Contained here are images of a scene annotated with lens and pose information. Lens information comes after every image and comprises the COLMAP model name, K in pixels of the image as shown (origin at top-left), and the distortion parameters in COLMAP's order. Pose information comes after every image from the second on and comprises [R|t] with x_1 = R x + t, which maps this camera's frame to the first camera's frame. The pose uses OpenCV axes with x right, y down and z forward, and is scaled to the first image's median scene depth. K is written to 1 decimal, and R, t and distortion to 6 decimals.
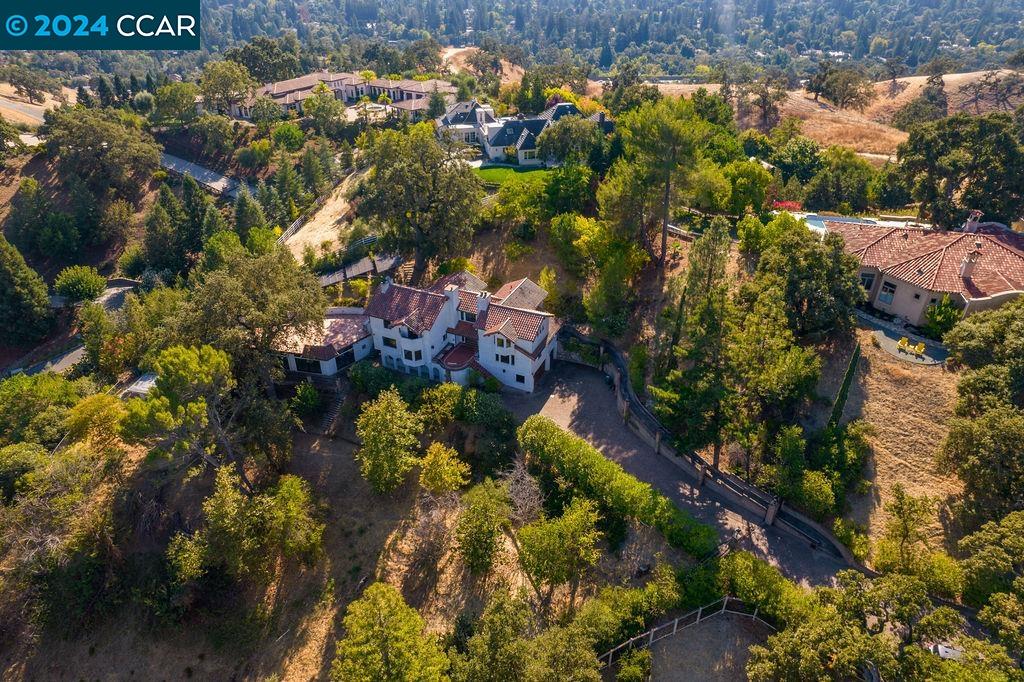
lens RADIAL K [[666.0, 0, 513.8], [0, 666.0, 352.2], [0, 0, 1]] dist [-0.086014, 0.085252]
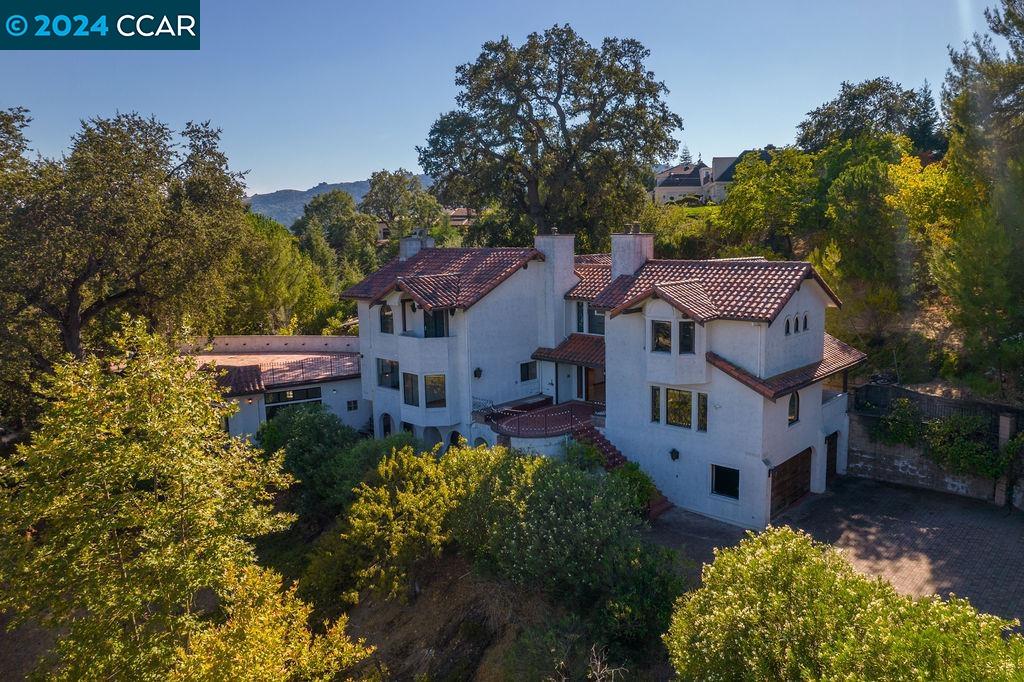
lens RADIAL K [[728.5, 0, 557.5], [0, 728.5, 326.9], [0, 0, 1]] dist [-0.037405, 0.002799]
pose [[0.956940, 0.026482, -0.289075, 0.035332], [-0.146660, 0.903494, -0.402727, 0.139899], [0.250513, 0.427781, 0.868474, 0.770703]]
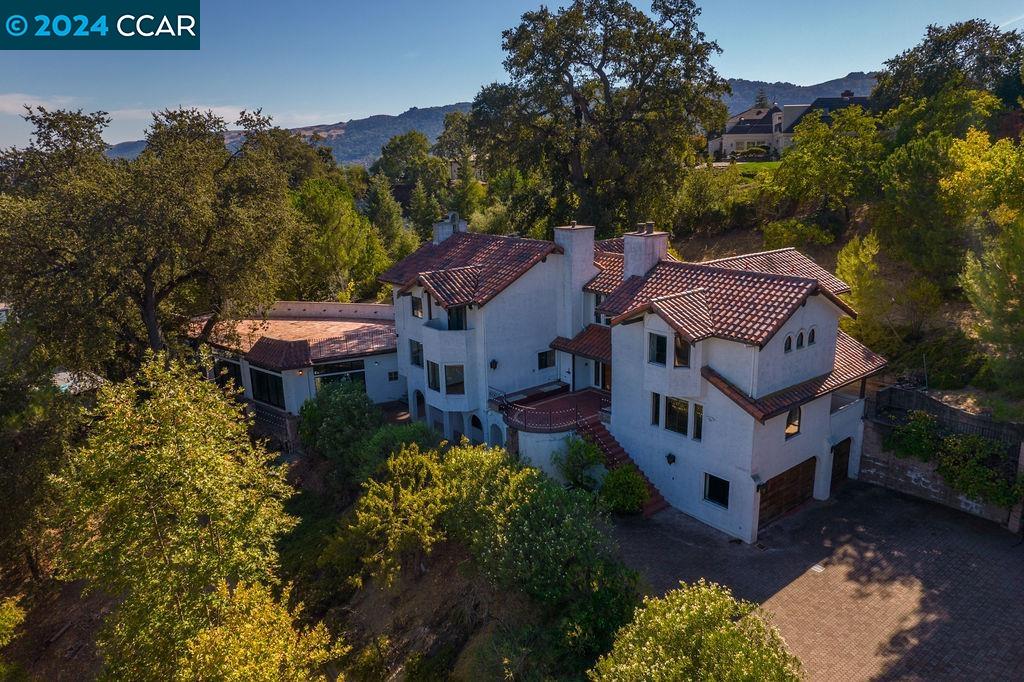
lens RADIAL K [[720.0, 0, 516.7], [0, 720.0, 343.9], [0, 0, 1]] dist [-0.063965, 0.062103]
pose [[0.891974, 0.095876, -0.441804, 0.078606], [-0.225277, 0.941543, -0.250494, 0.093138], [0.391961, 0.322962, 0.861430, 0.758245]]
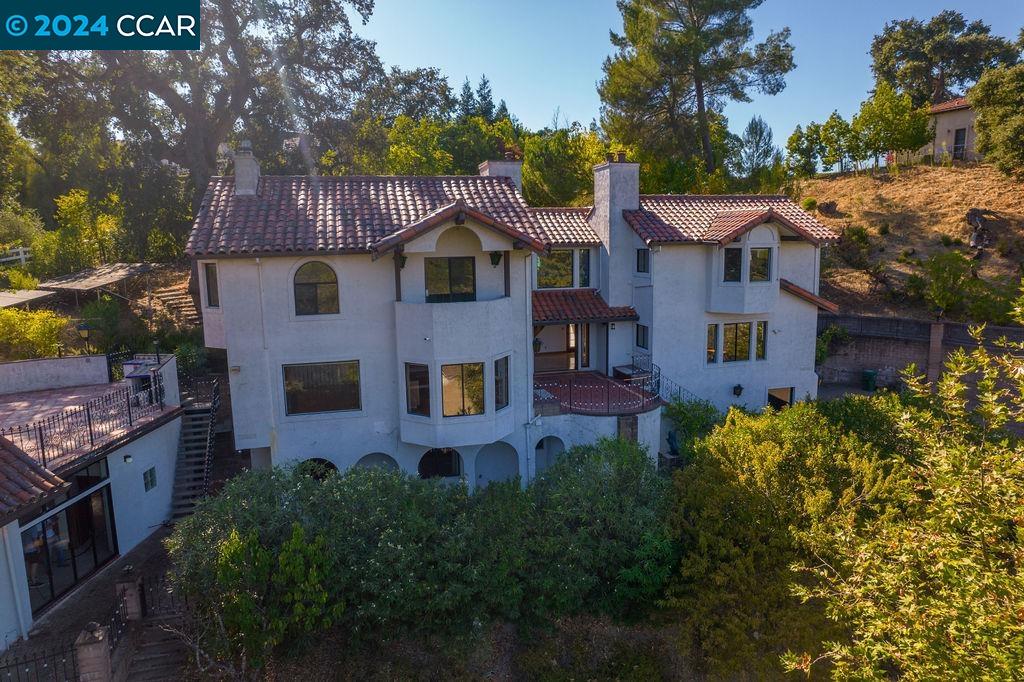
lens RADIAL K [[666.0, 0, 513.8], [0, 666.0, 352.2], [0, 0, 1]] dist [-0.086014, 0.085252]
pose [[0.772094, -0.116811, 0.624681, -0.326559], [0.359363, 0.890964, -0.277562, 0.069720], [-0.524146, 0.438791, 0.729886, 0.960277]]
